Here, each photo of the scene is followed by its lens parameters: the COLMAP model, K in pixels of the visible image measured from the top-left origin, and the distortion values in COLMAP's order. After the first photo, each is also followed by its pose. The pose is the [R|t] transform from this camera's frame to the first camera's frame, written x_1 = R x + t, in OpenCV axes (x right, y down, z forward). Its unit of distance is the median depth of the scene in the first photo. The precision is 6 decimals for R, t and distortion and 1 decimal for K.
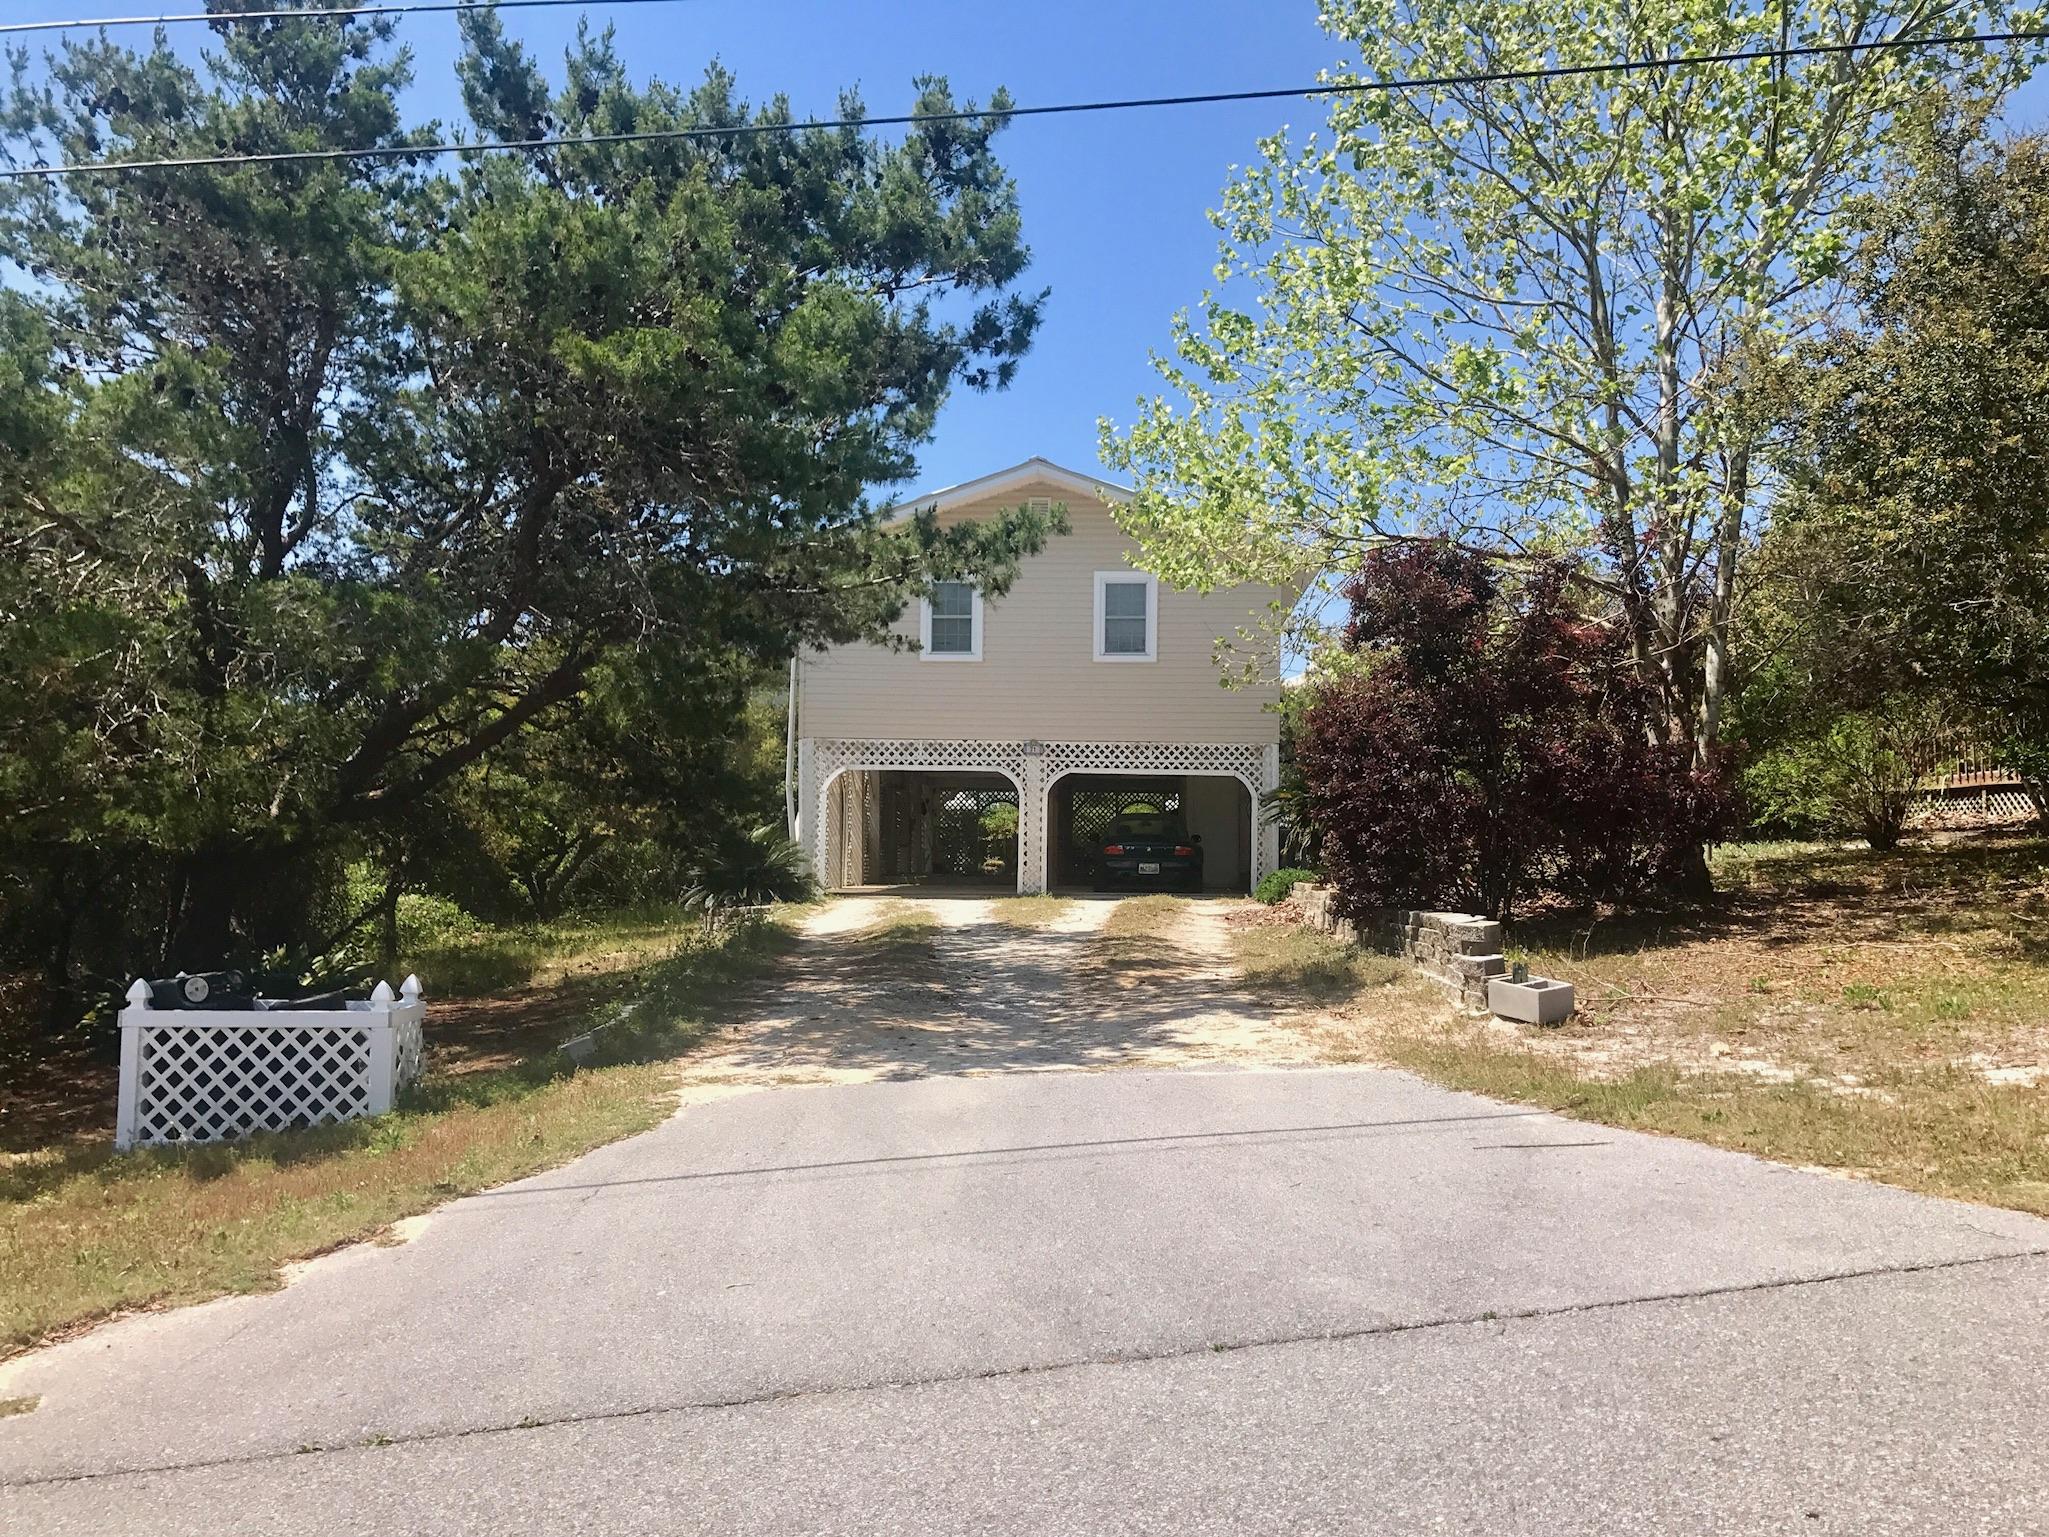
lens RADIAL K [[1680.8, 0, 1024.5], [0, 1680.8, 768.5], [0, 0, 1]] dist [0.011463, -0.008880]
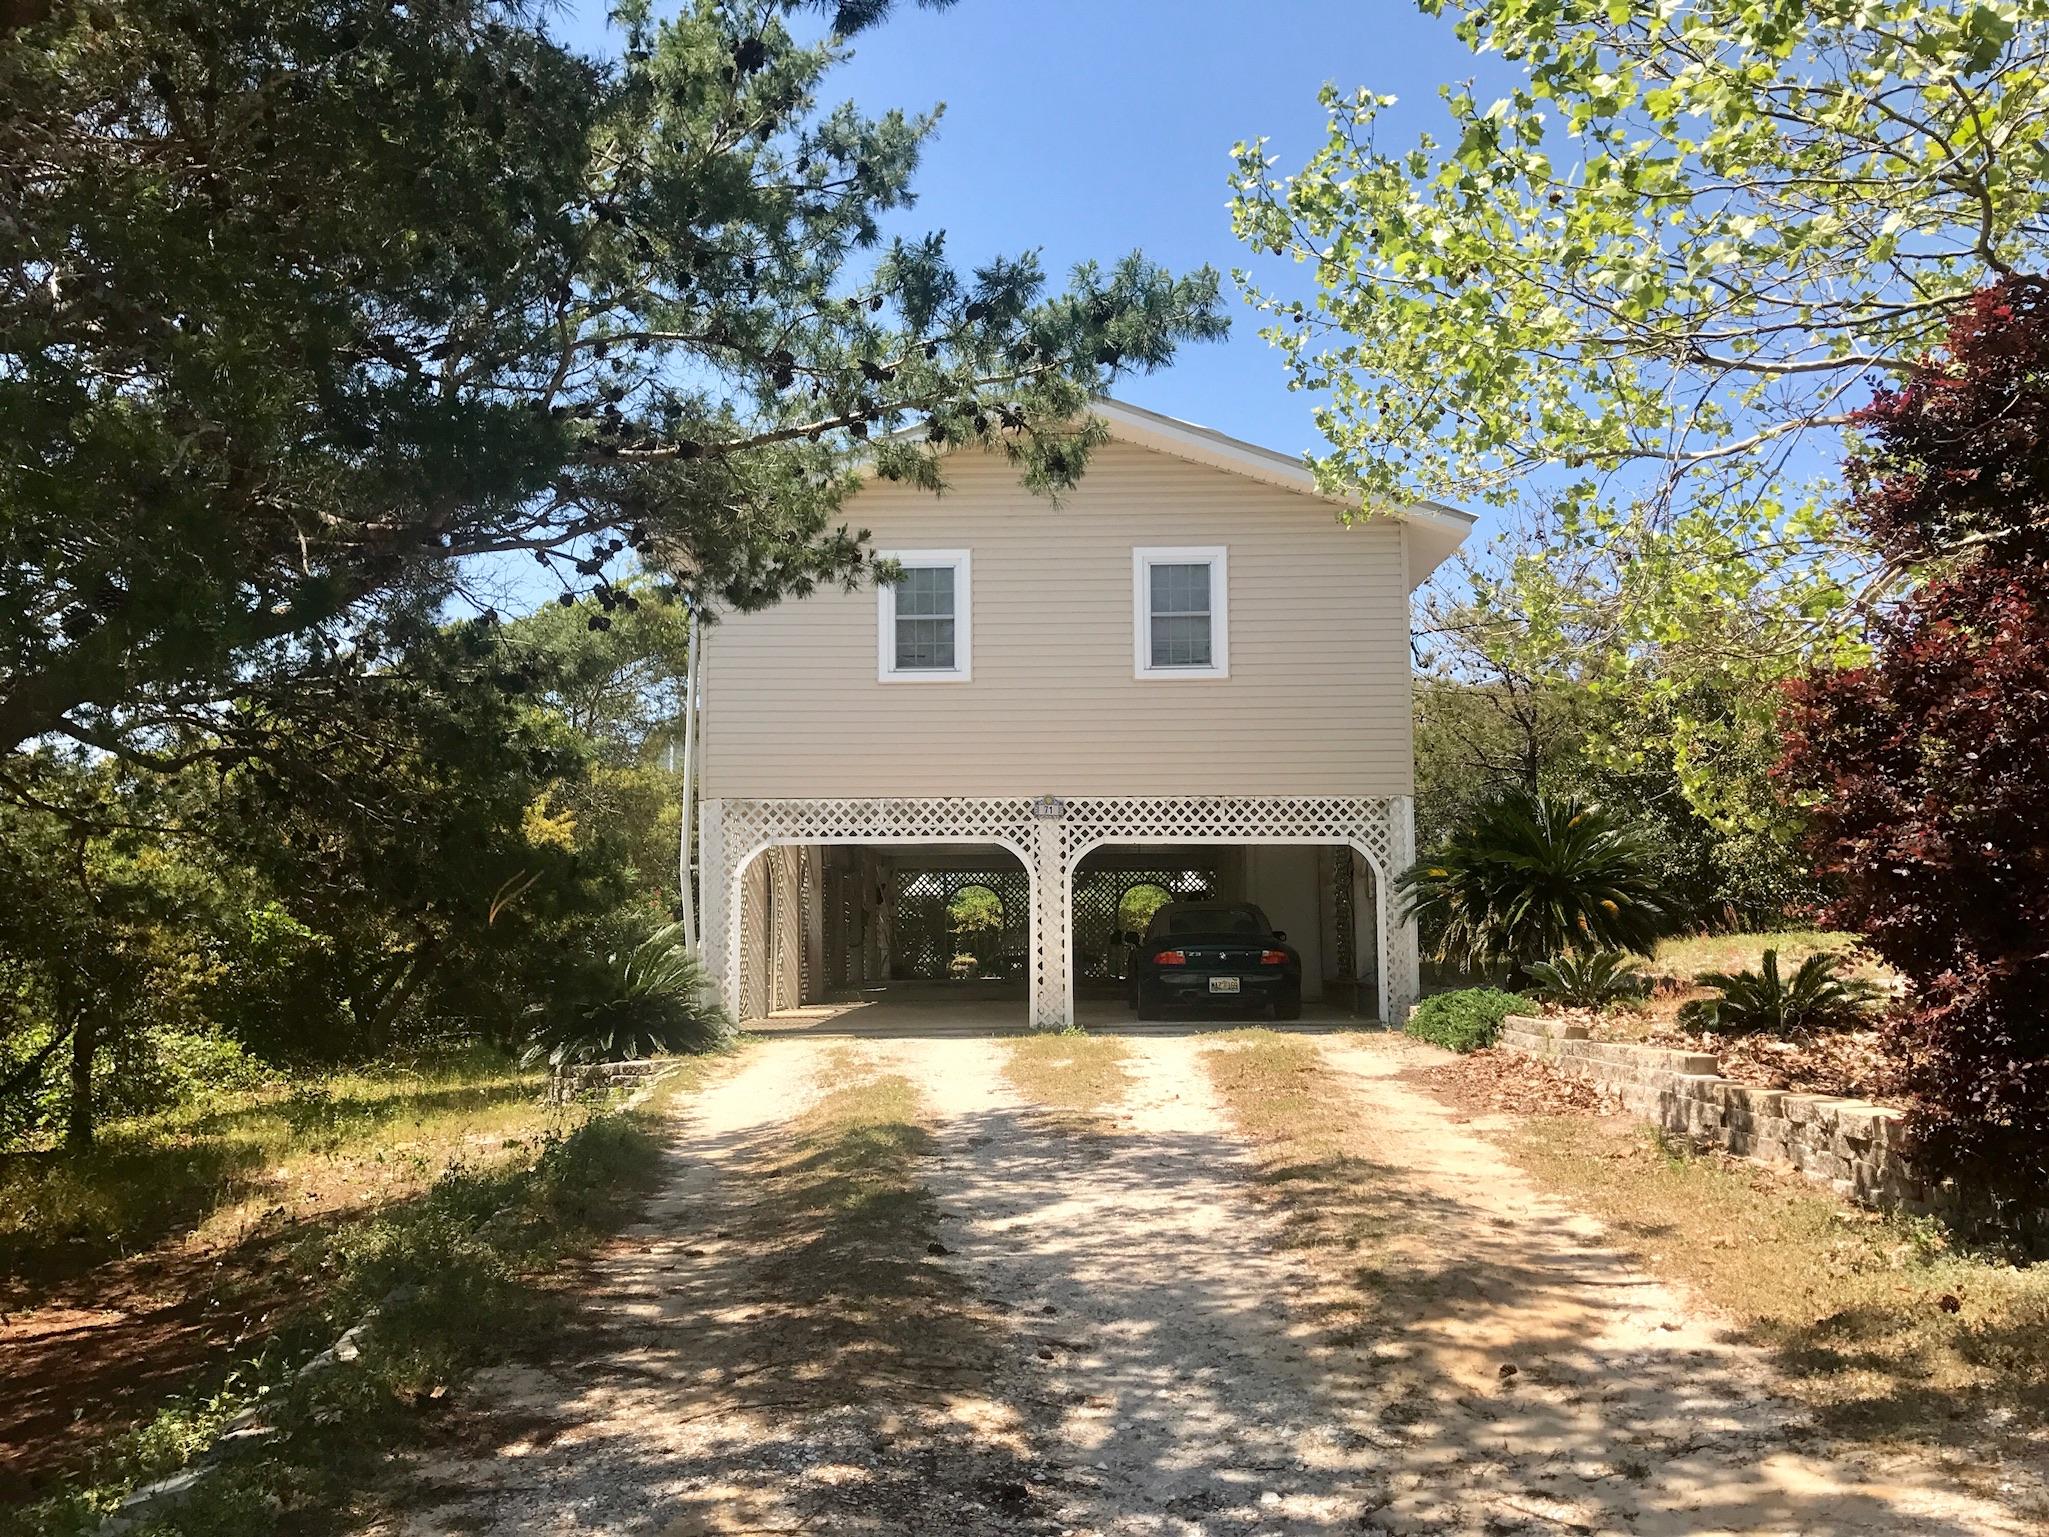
lens RADIAL K [[1722.3, 0, 1024.5], [0, 1722.3, 768.5], [0, 0, 1]] dist [0.112471, -0.258055]
pose [[0.999369, -0.015680, 0.031856, -0.026409], [0.016958, 0.999045, -0.040256, -0.000292], [-0.031194, 0.040771, 0.998681, 0.309315]]
